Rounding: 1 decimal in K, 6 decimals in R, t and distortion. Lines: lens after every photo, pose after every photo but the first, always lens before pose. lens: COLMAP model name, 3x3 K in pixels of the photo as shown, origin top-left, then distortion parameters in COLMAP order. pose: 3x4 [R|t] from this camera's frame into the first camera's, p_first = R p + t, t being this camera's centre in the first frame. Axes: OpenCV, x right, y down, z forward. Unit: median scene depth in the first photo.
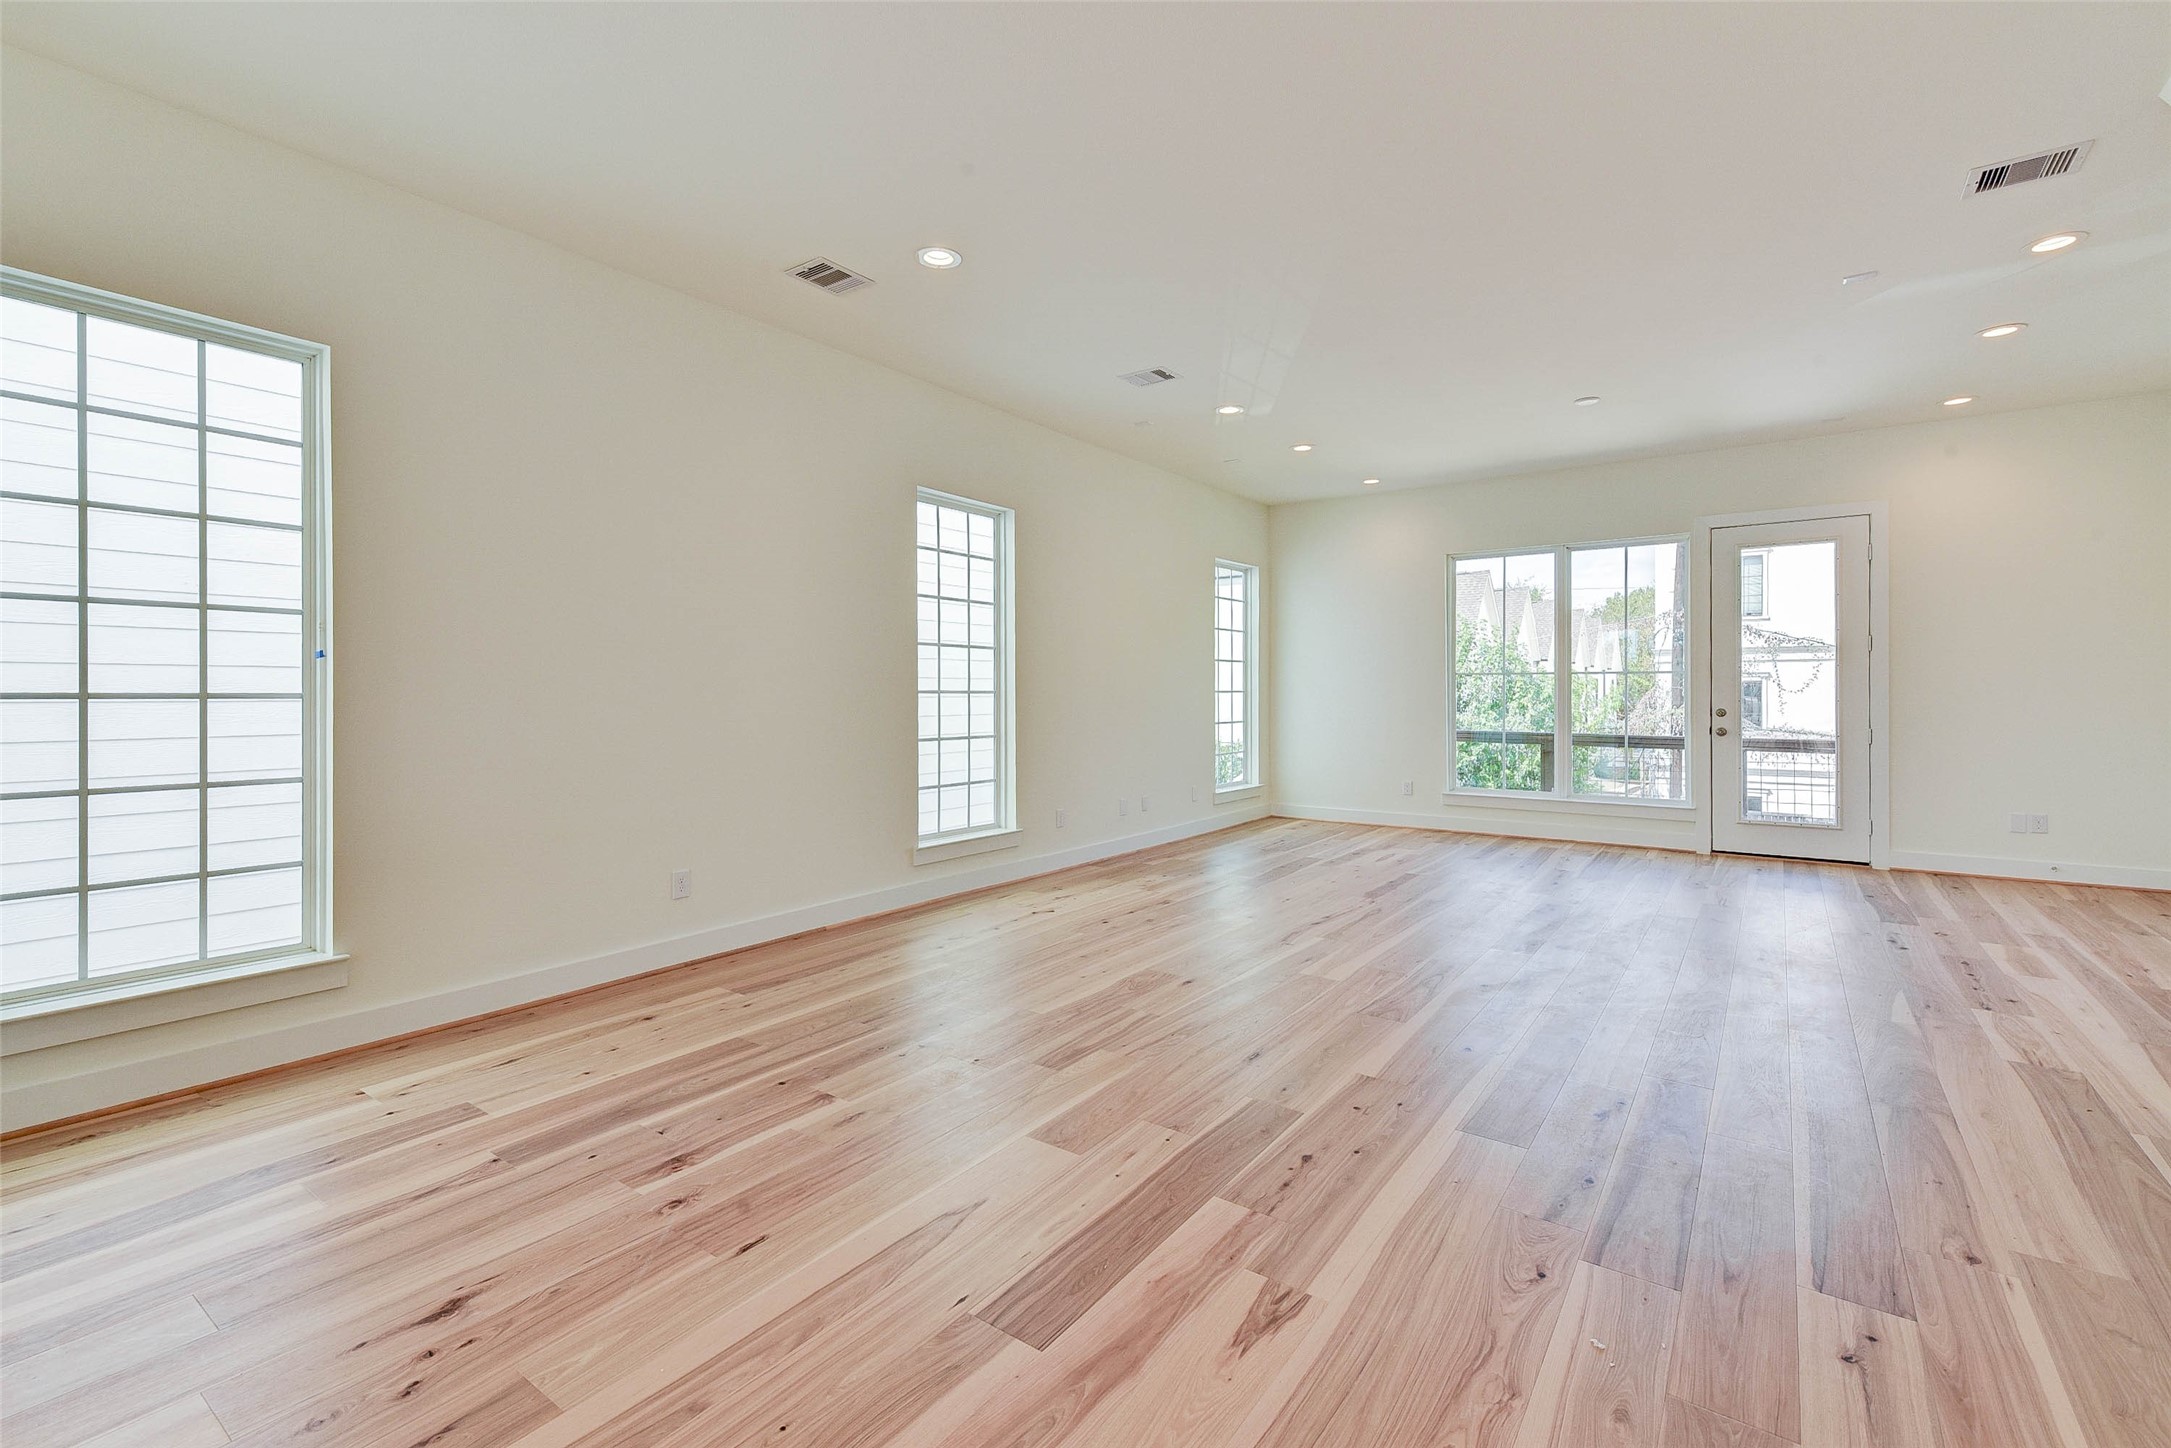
lens RADIAL K [[960.7, 0, 1075.0], [0, 960.7, 700.6], [0, 0, 1]] dist [0.034042, -0.011495]
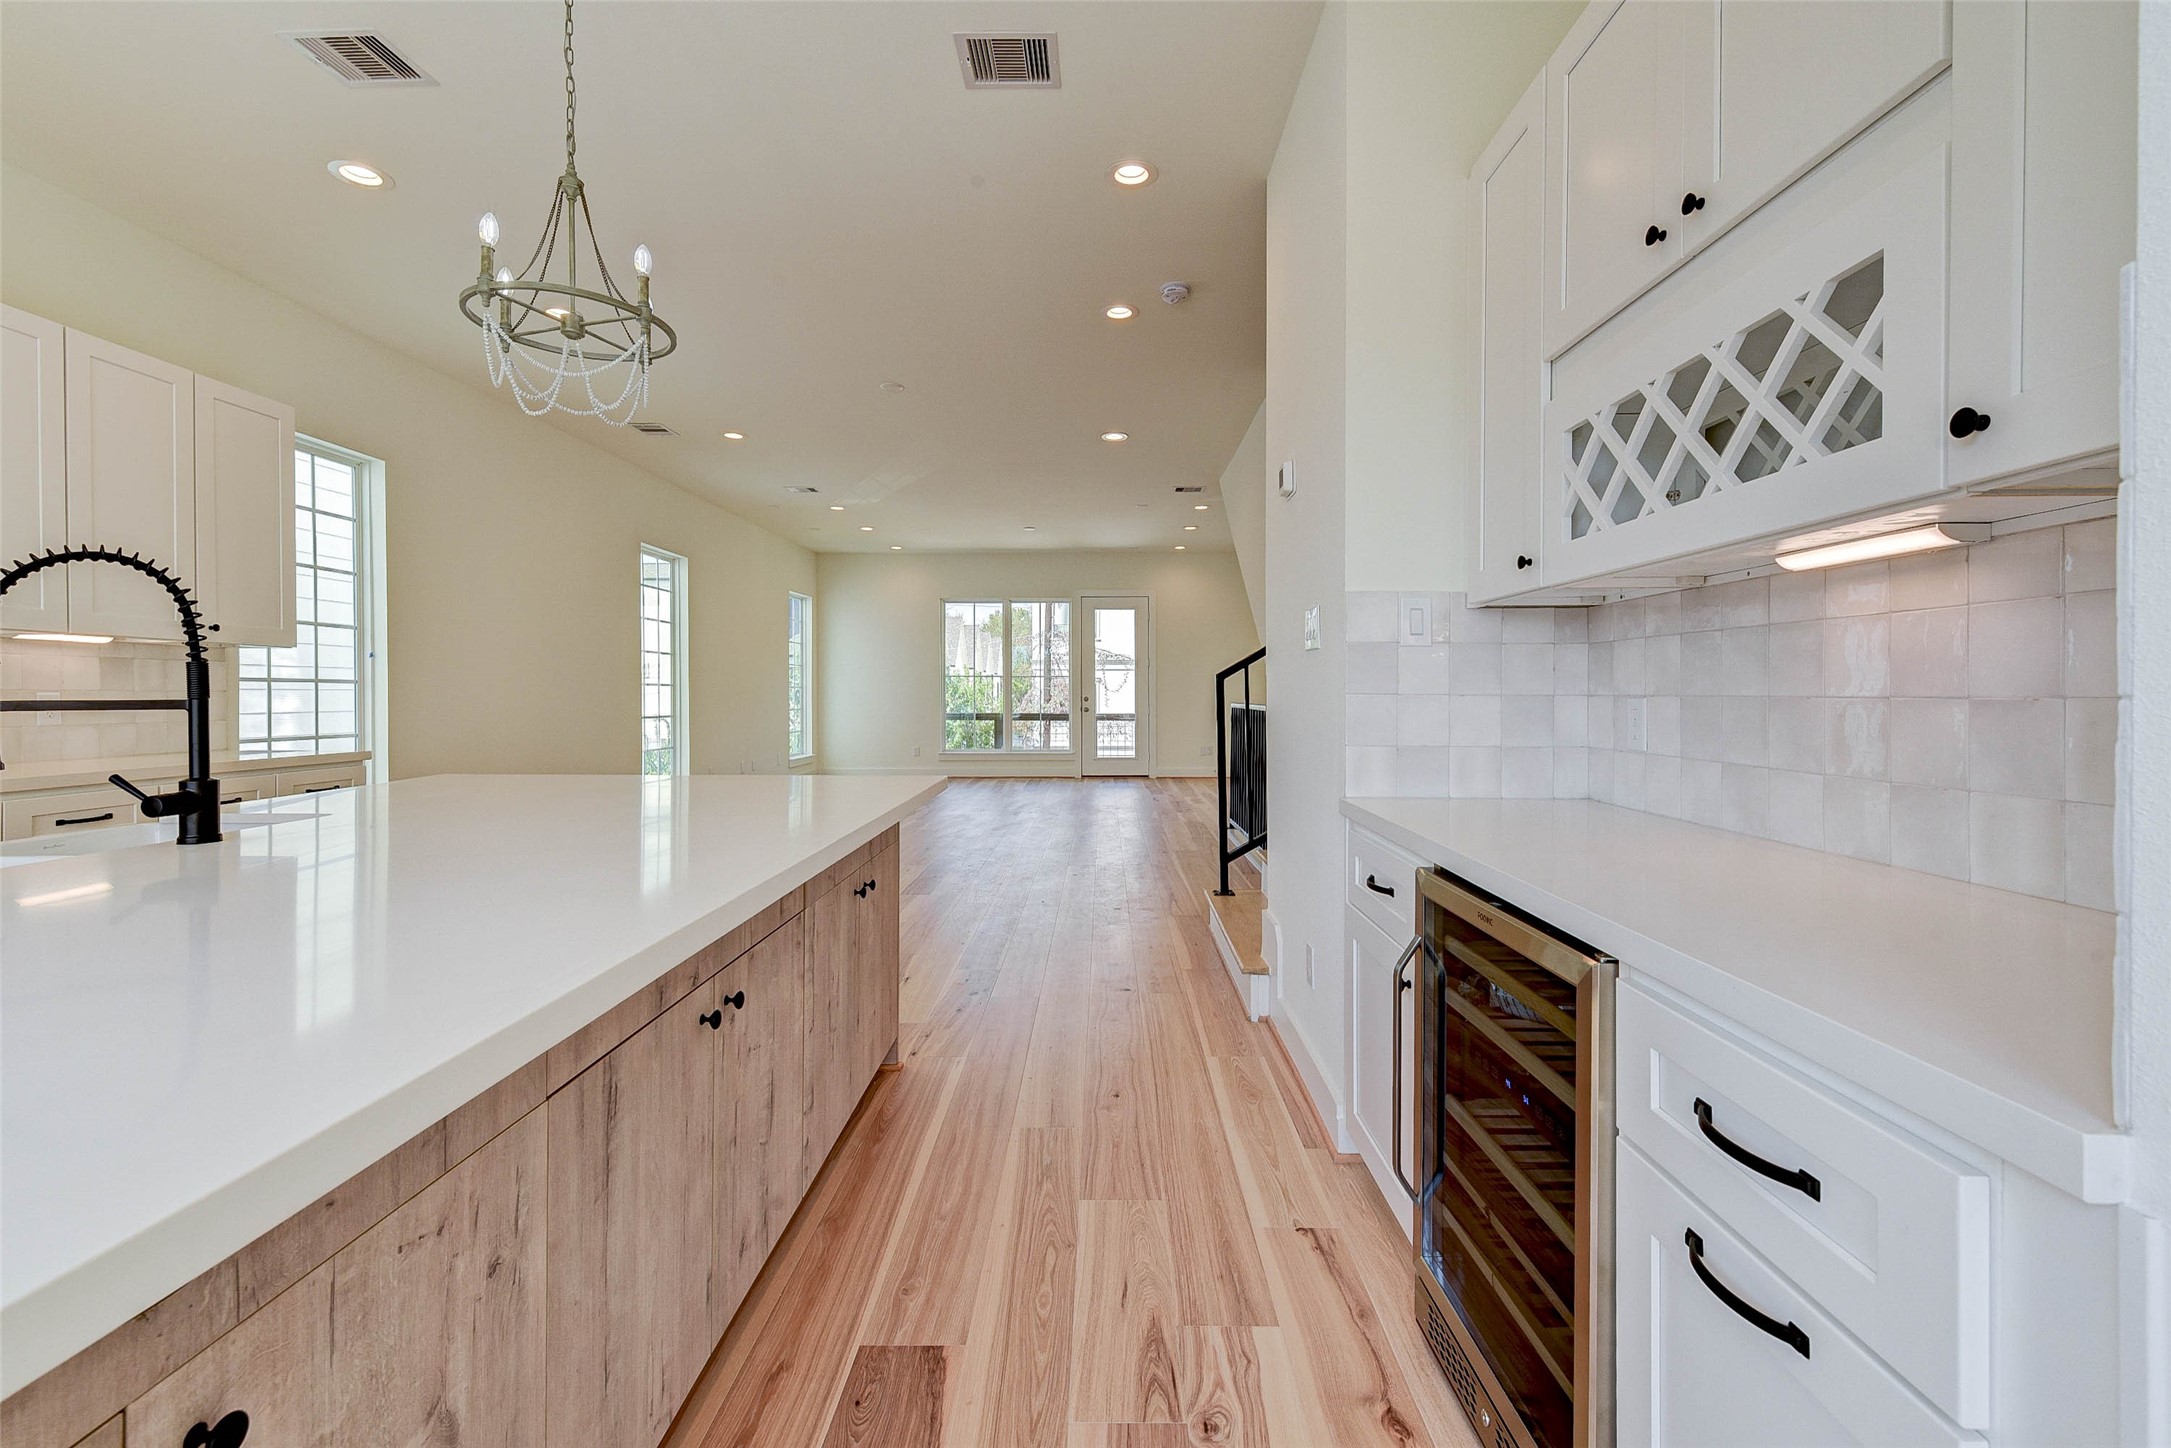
lens RADIAL K [[960.7, 0, 1075.0], [0, 960.7, 700.6], [0, 0, 1]] dist [0.034042, -0.011495]
pose [[0.825801, -0.002542, 0.563956, -0.403065], [0.003257, 0.999995, -0.000261, 0.016560], [-0.563953, 0.002052, 0.825805, -0.519204]]
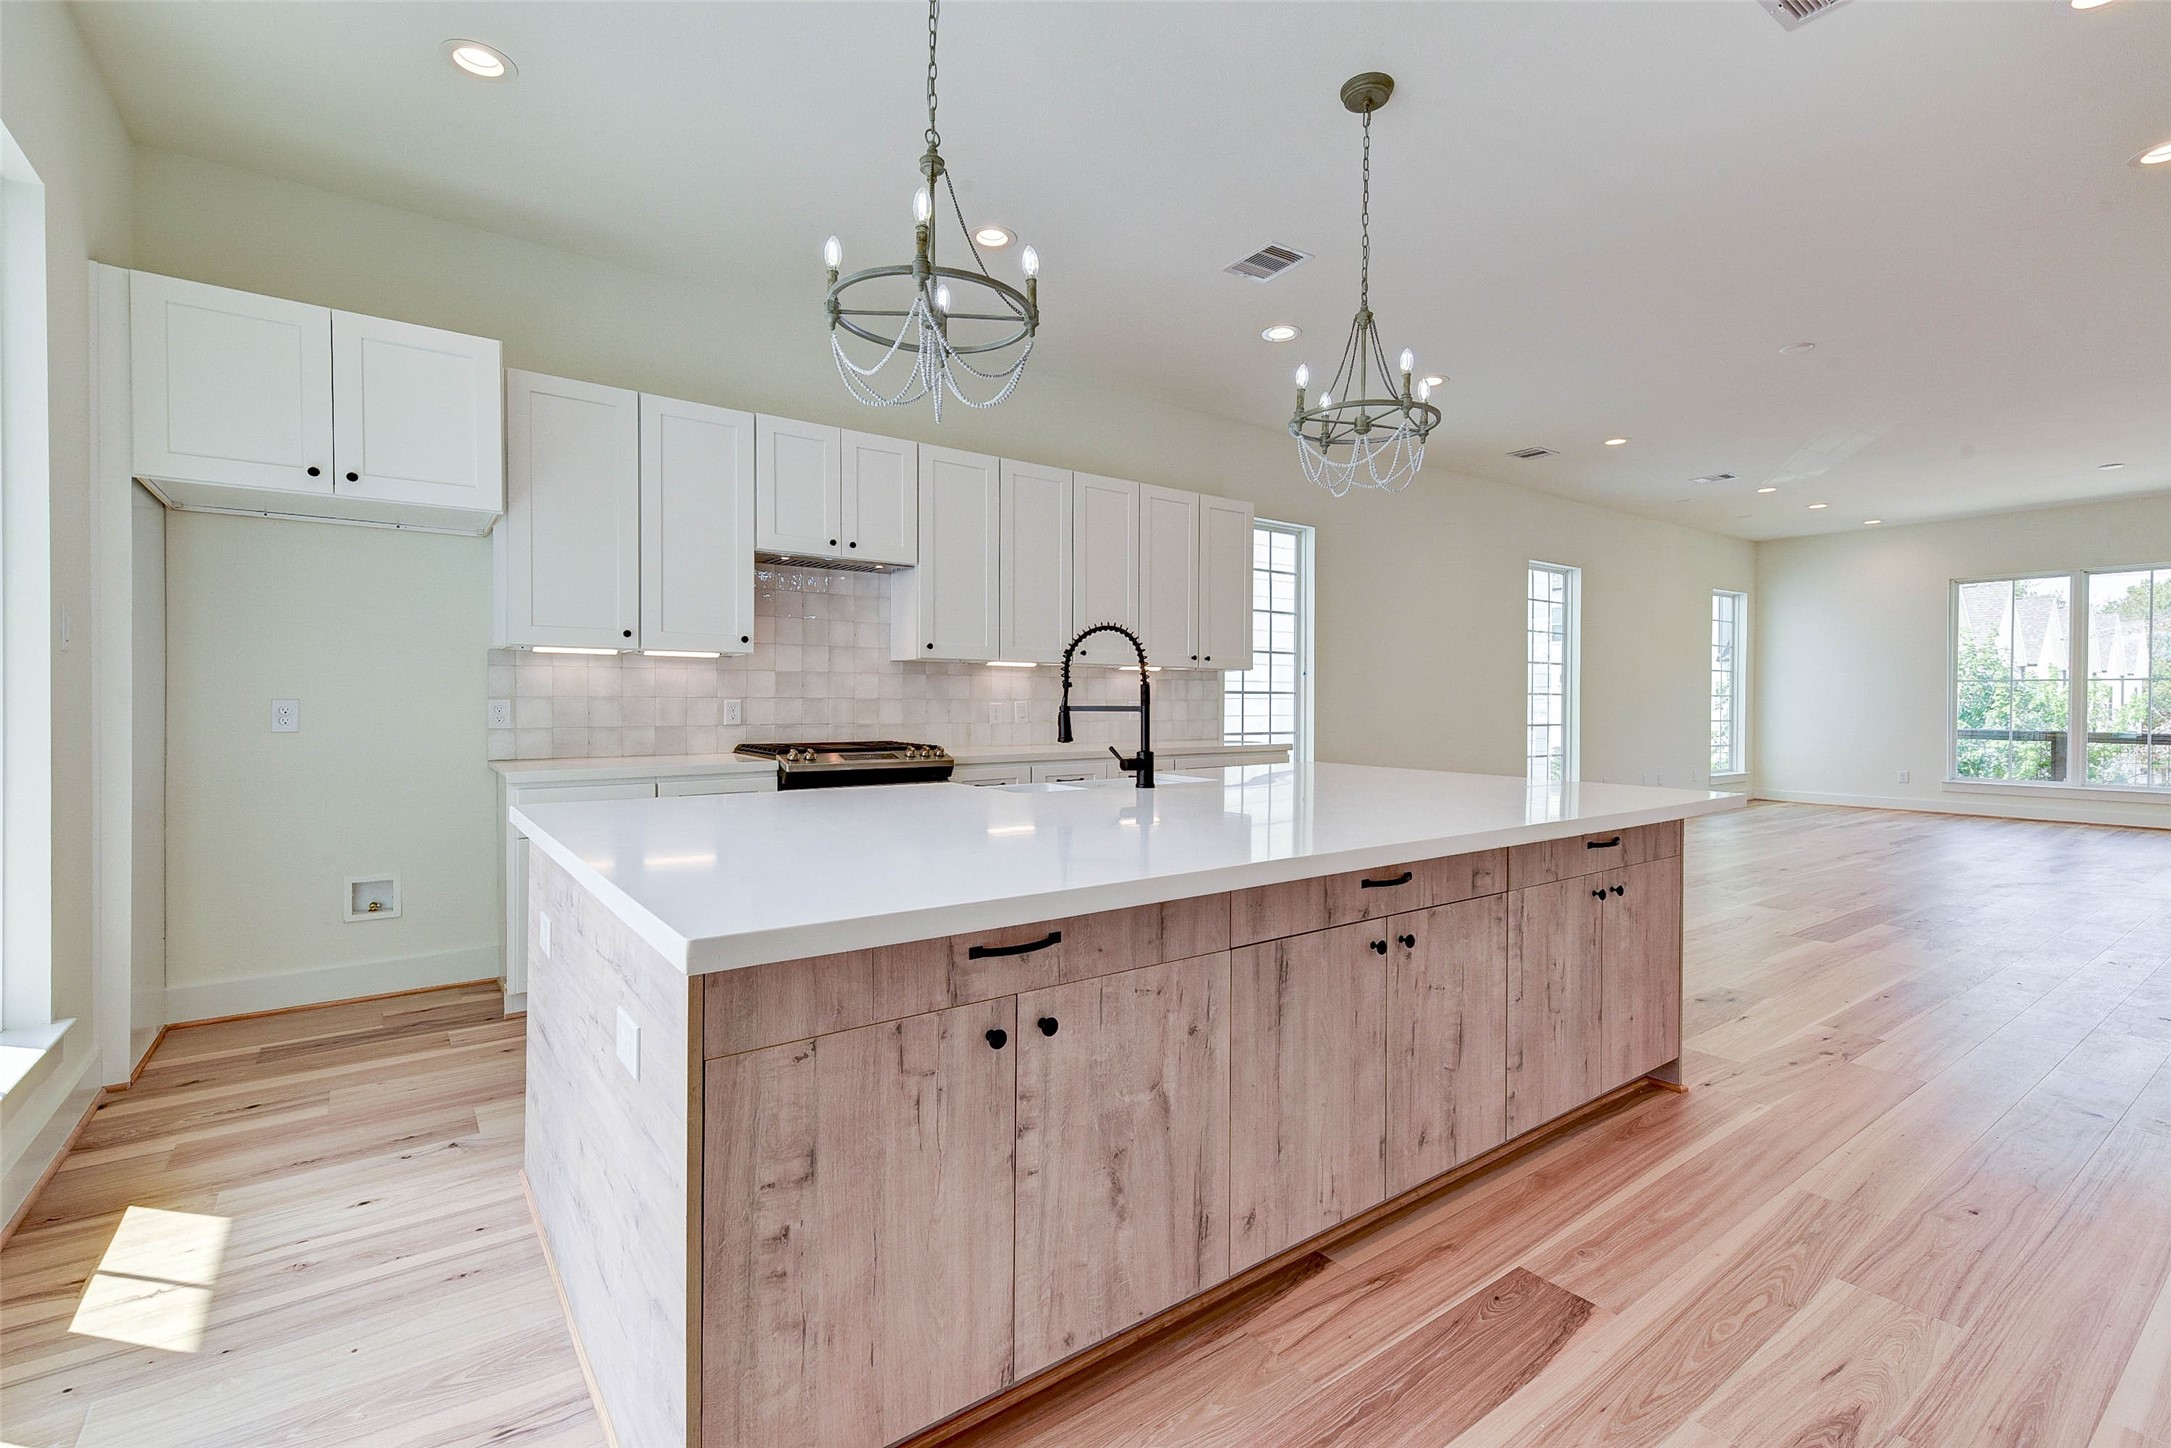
lens RADIAL K [[942.0, 0, 1078.4], [0, 942.0, 712.2], [0, 0, 1]] dist [0.043033, -0.009542]
pose [[0.949672, 0.008759, -0.313125, -0.334478], [-0.007435, 0.999958, 0.005423, 0.016242], [0.313159, -0.002823, 0.949696, -0.606612]]
